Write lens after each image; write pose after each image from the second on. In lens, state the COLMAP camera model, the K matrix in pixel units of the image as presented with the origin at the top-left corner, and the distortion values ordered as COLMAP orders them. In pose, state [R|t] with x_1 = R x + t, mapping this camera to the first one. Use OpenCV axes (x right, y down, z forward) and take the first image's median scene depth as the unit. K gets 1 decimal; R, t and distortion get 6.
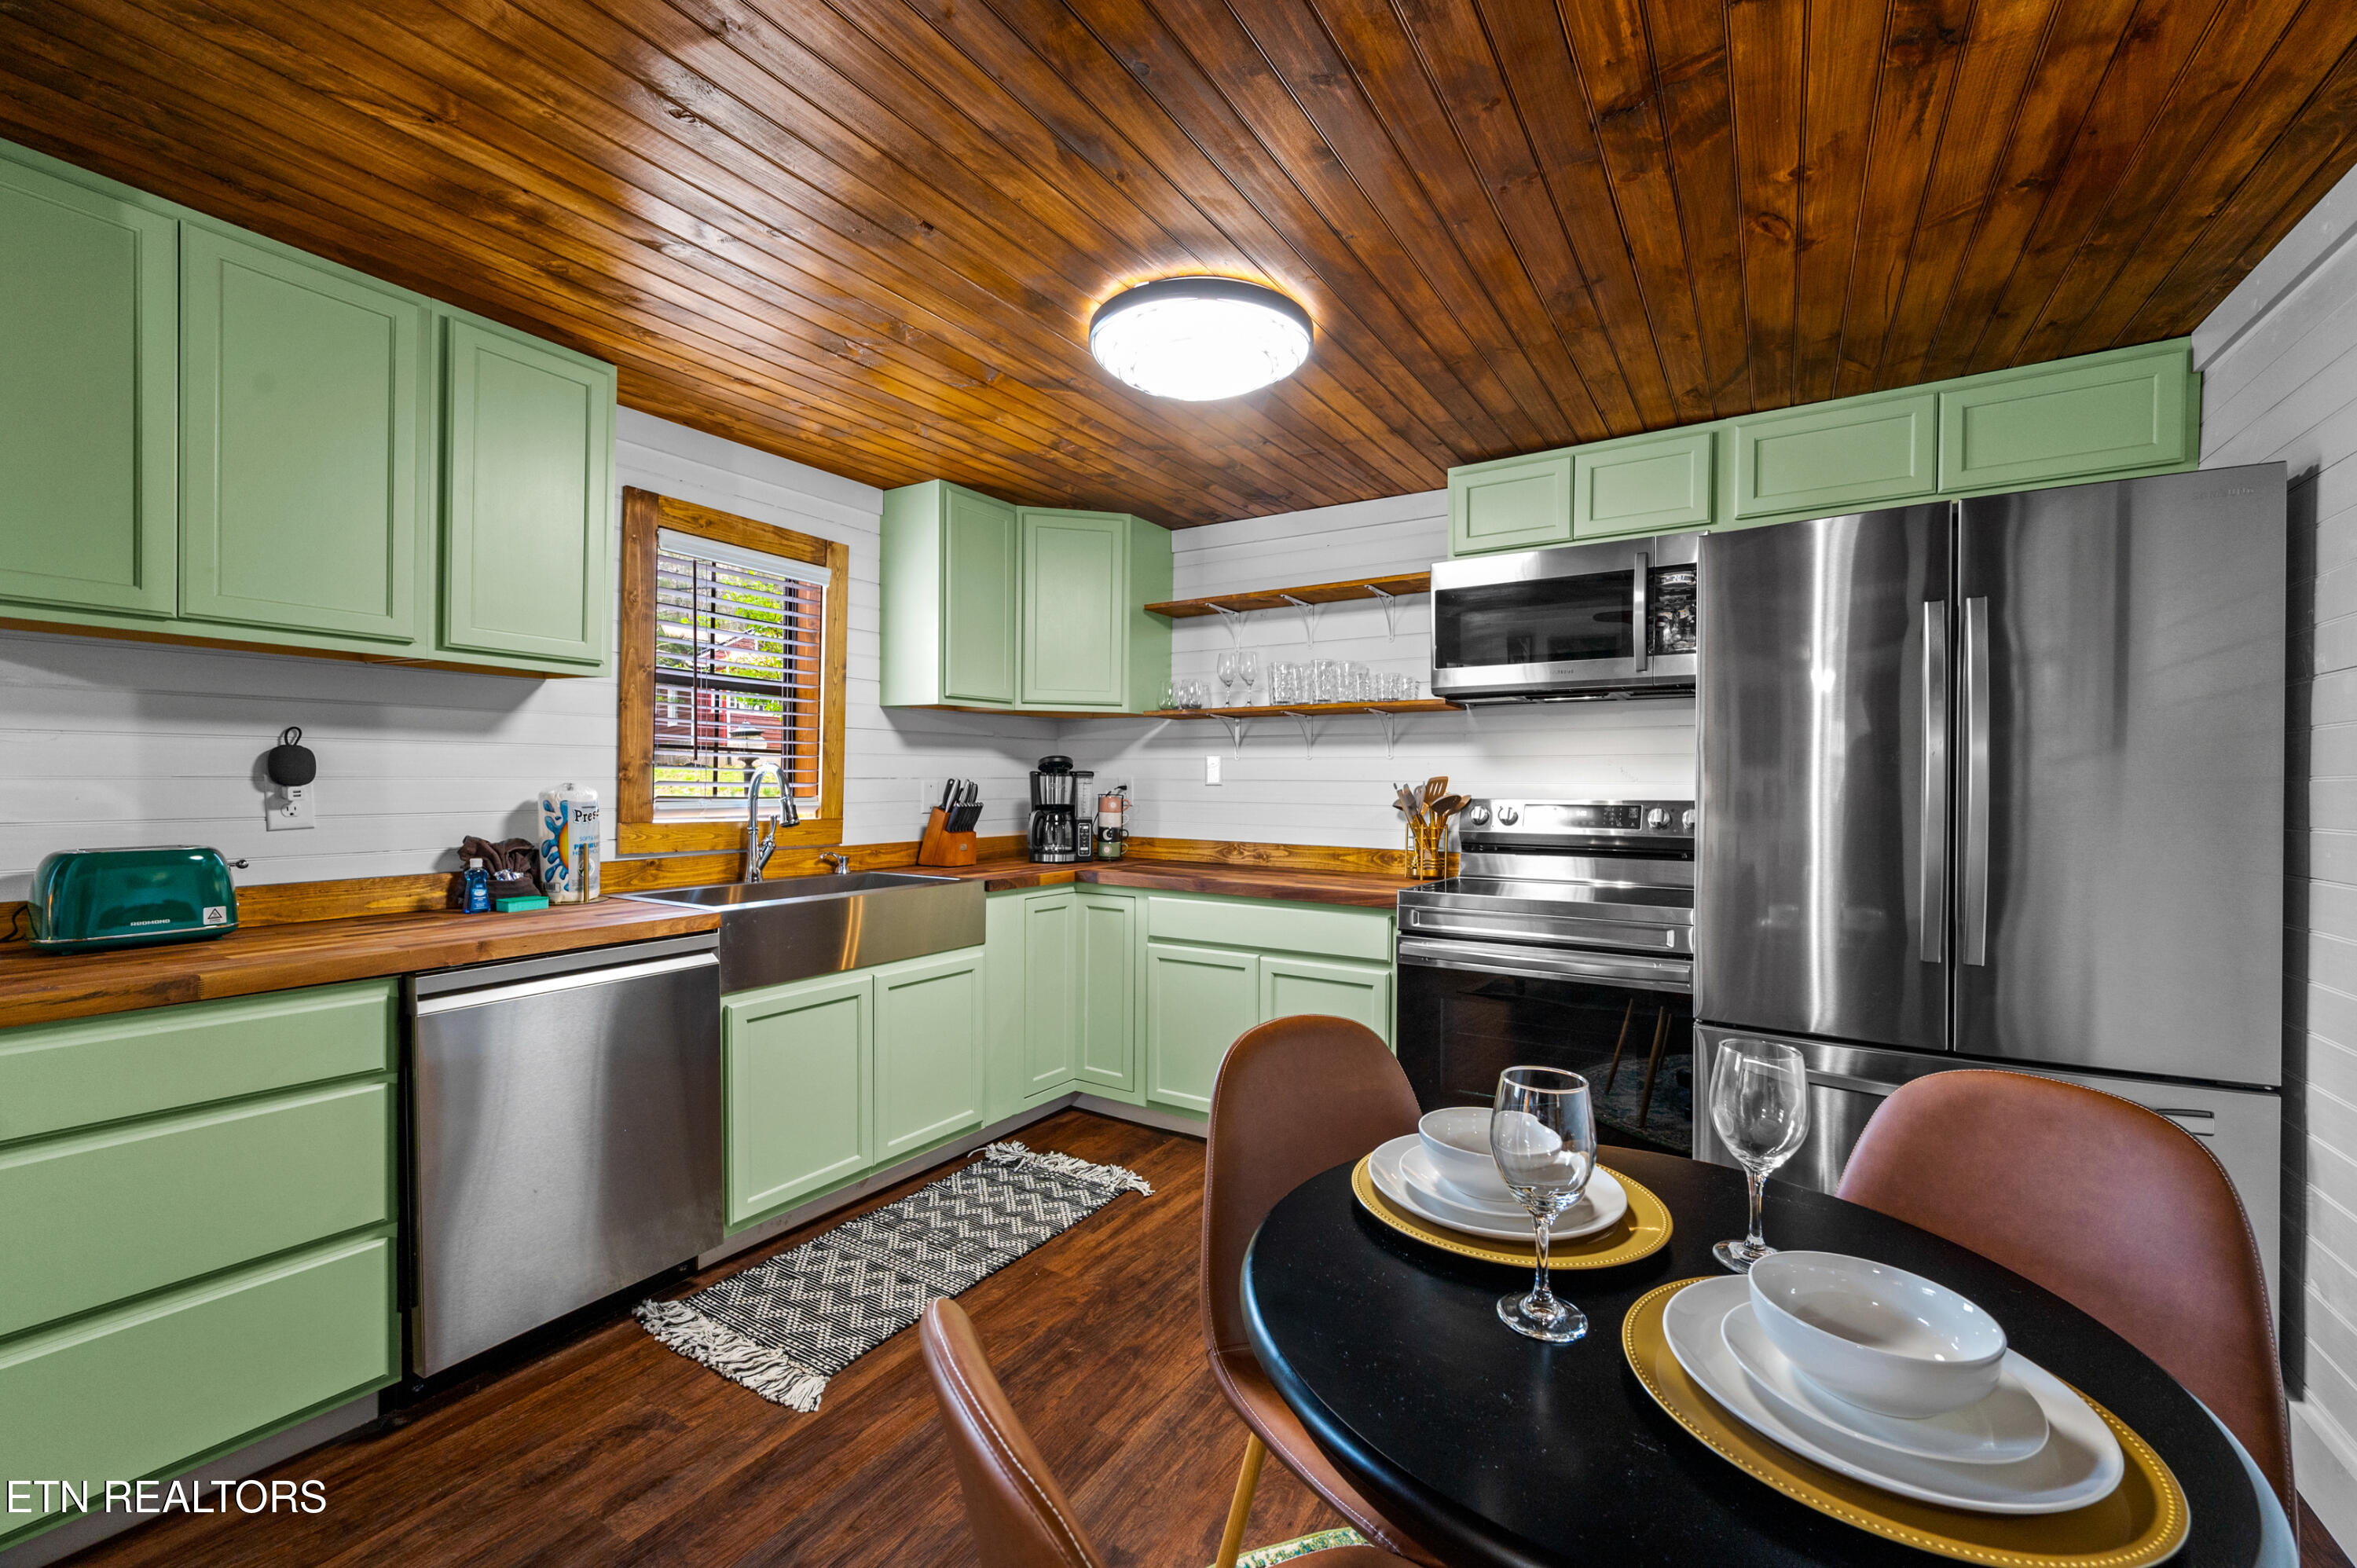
lens RADIAL K [[964.8, 0, 1165.8], [0, 964.8, 788.4], [0, 0, 1]] dist [0.000376, -0.000010]
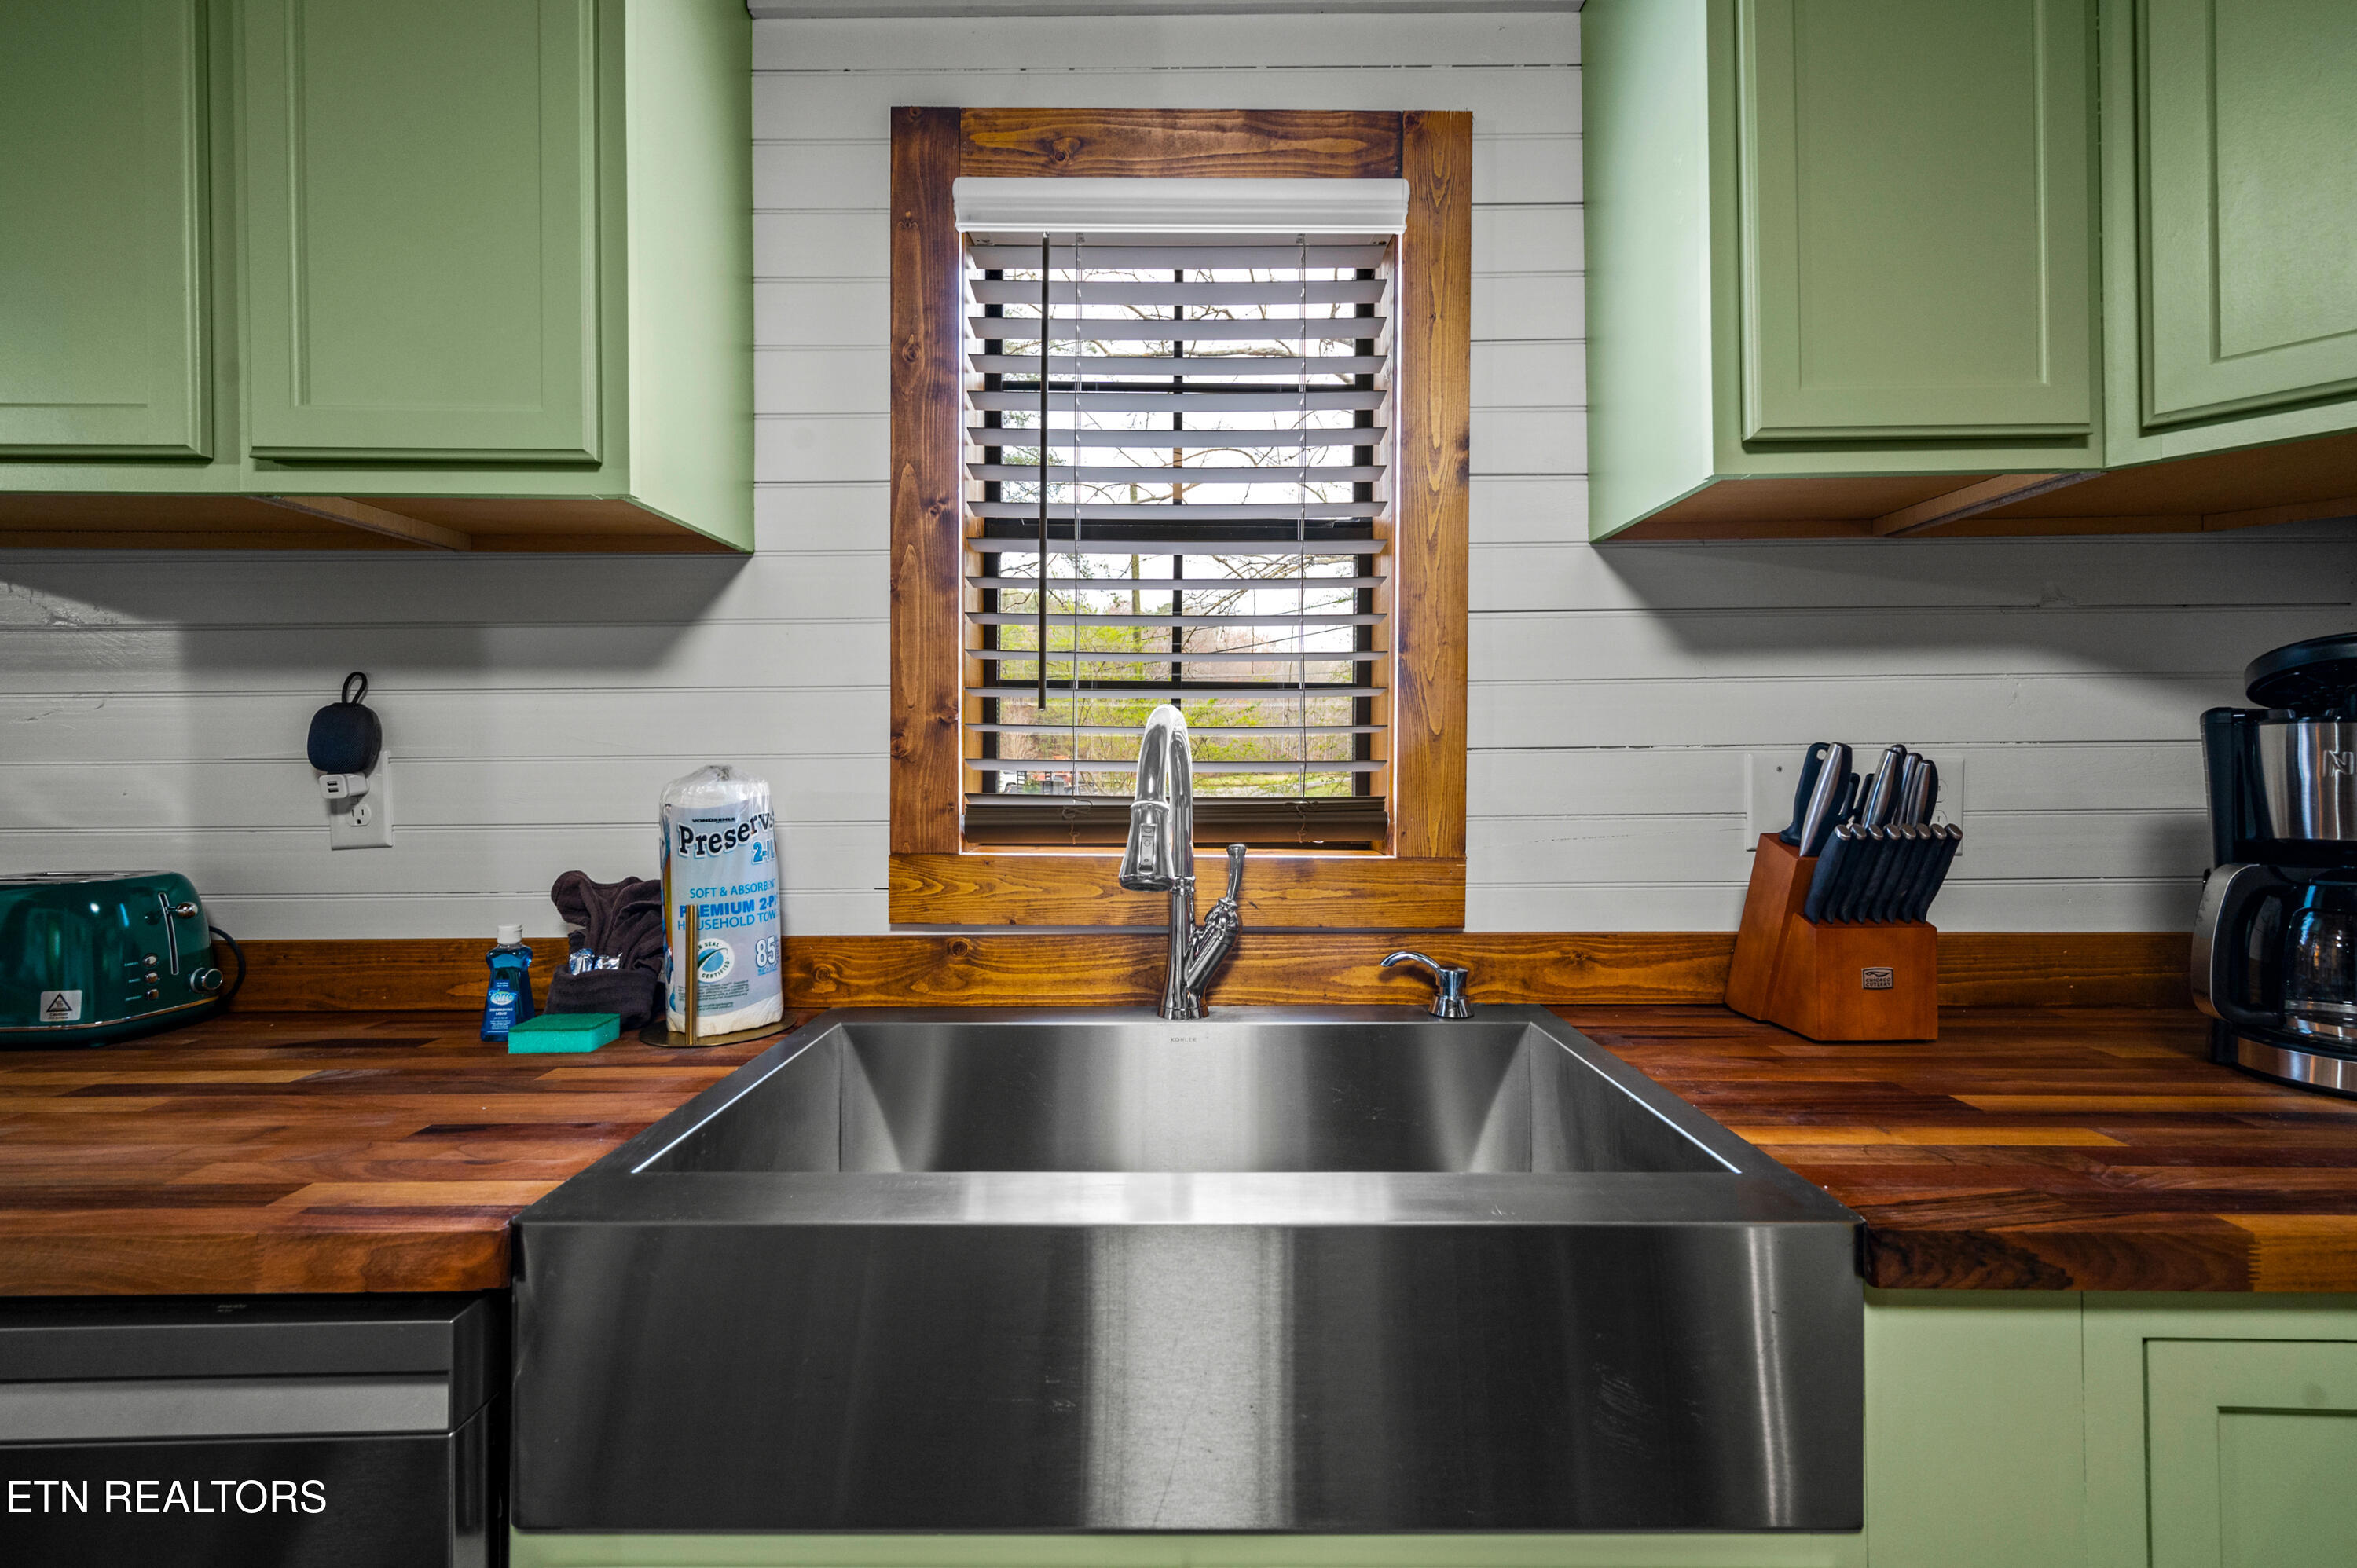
lens RADIAL K [[976.7, 0, 1181.0], [0, 976.7, 761.7], [0, 0, 1]] dist [-0.001986, -0.000125]
pose [[0.564760, -0.015144, -0.825116, -0.090145], [0.000933, 0.999843, -0.017713, 0.000776], [0.825255, 0.009234, 0.564685, 0.705003]]
